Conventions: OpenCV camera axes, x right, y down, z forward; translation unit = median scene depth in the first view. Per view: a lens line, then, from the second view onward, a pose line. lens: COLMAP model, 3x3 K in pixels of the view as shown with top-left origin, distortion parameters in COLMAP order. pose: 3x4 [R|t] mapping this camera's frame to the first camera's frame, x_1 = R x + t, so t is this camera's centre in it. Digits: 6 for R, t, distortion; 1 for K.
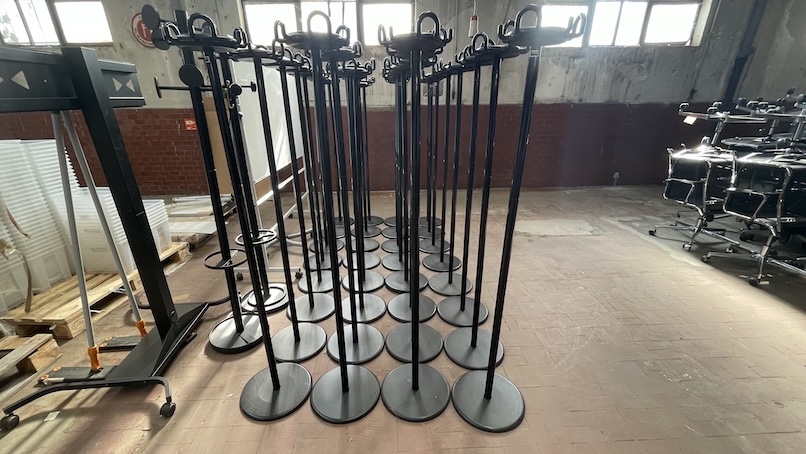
lens RADIAL K [[326.2, 0, 404.7], [0, 326.2, 230.8], [0, 0, 1]] dist [-0.000119, -0.001448]
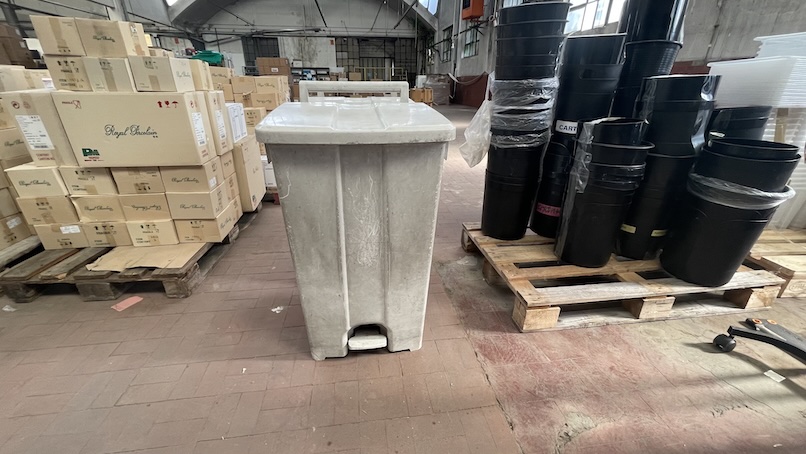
lens RADIAL K [[326.2, 0, 403.8], [0, 326.2, 231.0], [0, 0, 1]] dist [-0.000119, -0.001448]
pose [[0.096807, 0.403997, -0.909624, -0.479936], [-0.383875, 0.858362, 0.340375, 0.273406], [0.918297, 0.316231, 0.238180, -0.022350]]
